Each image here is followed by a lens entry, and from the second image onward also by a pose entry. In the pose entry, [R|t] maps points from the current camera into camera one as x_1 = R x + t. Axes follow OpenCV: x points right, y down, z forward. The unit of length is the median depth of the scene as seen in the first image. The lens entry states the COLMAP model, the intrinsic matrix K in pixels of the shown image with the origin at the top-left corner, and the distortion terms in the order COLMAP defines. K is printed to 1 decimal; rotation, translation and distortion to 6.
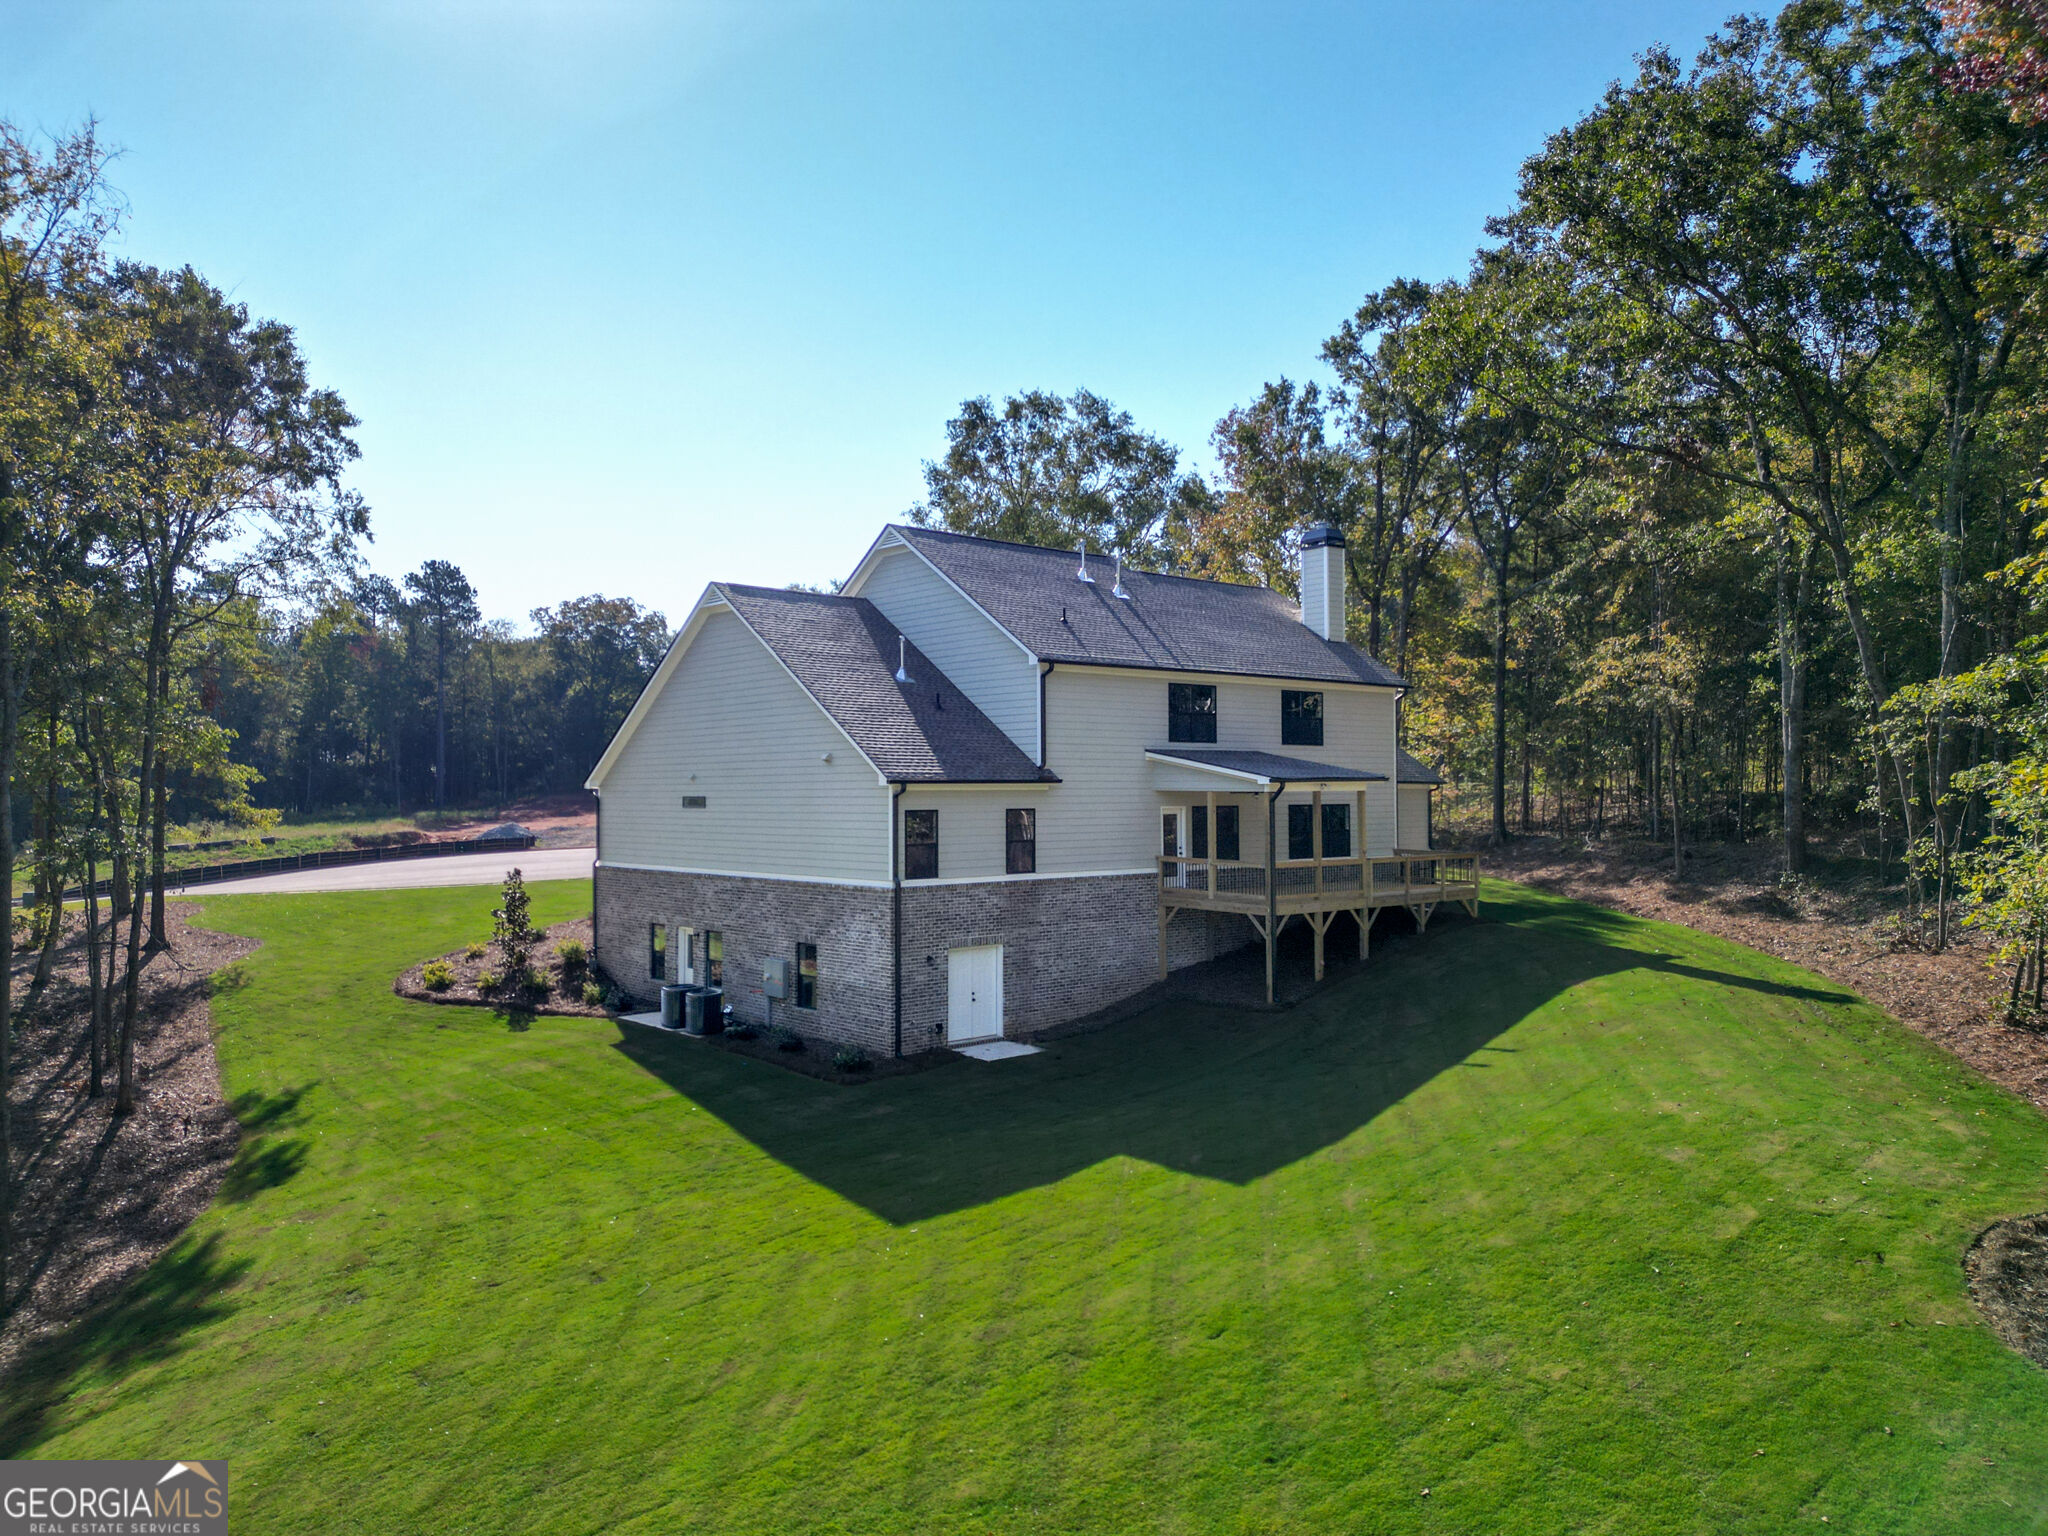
lens RADIAL K [[1421.4, 0, 1015.9], [0, 1421.4, 770.2], [0, 0, 1]] dist [0.075900, -0.062054]
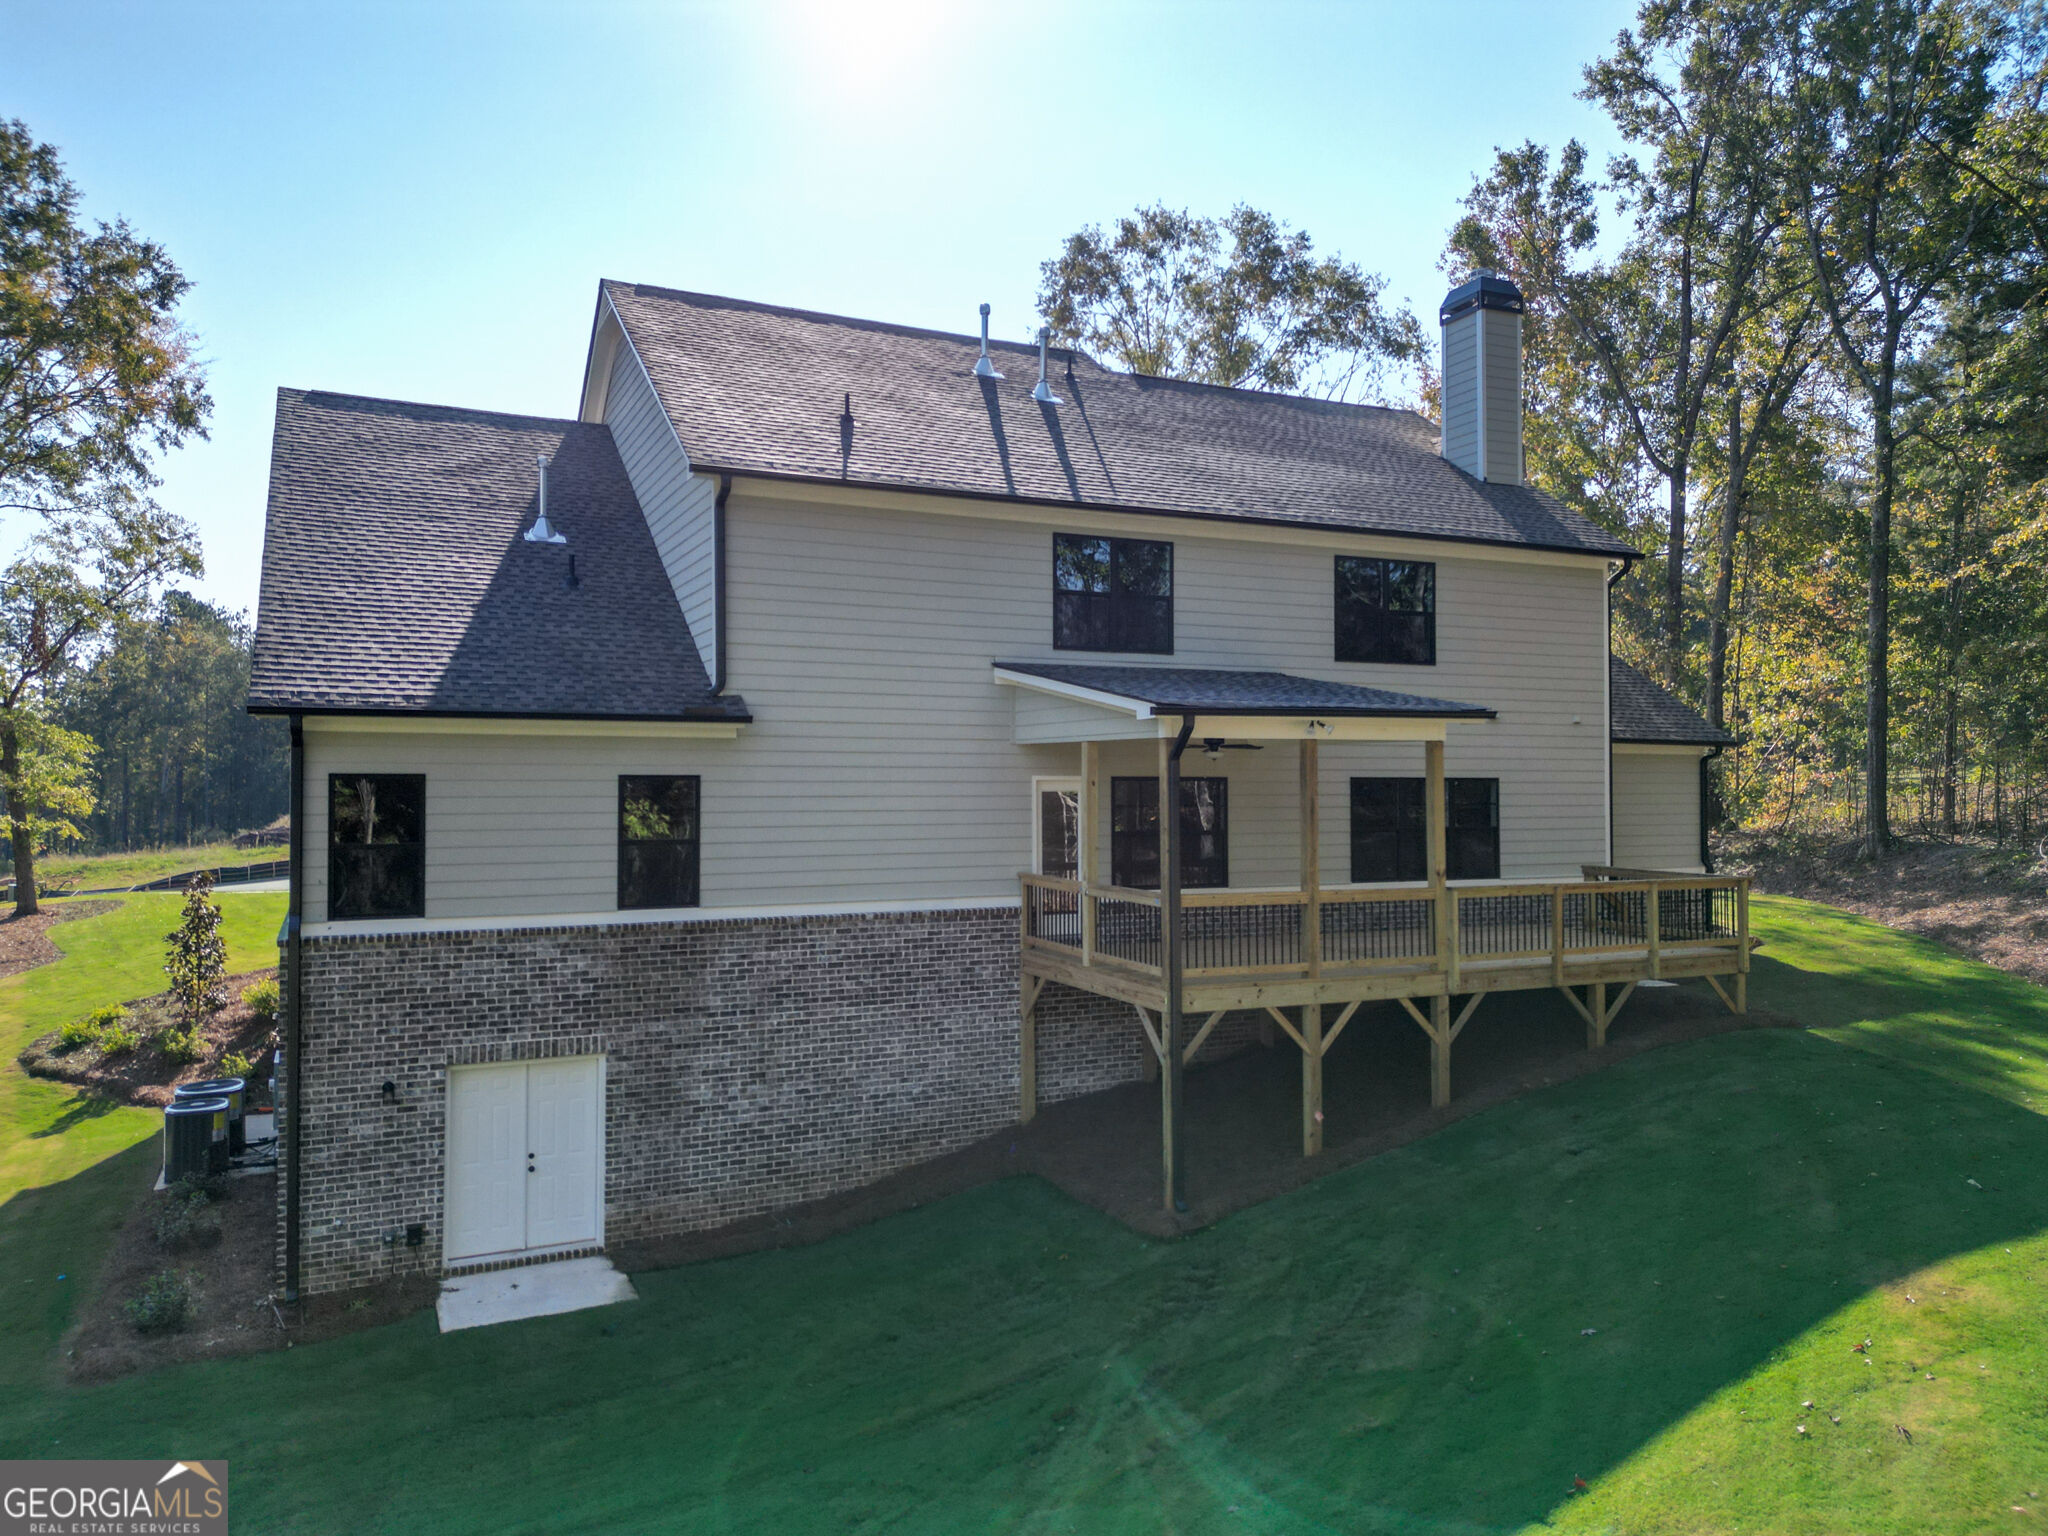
lens RADIAL K [[1438.7, 0, 1019.3], [0, 1438.7, 773.2], [0, 0, 1]] dist [0.068438, -0.052552]
pose [[0.966703, -0.001006, -0.255901, 0.196147], [0.001658, 0.999996, 0.002329, 0.019821], [0.255897, -0.002676, 0.966700, 0.432397]]
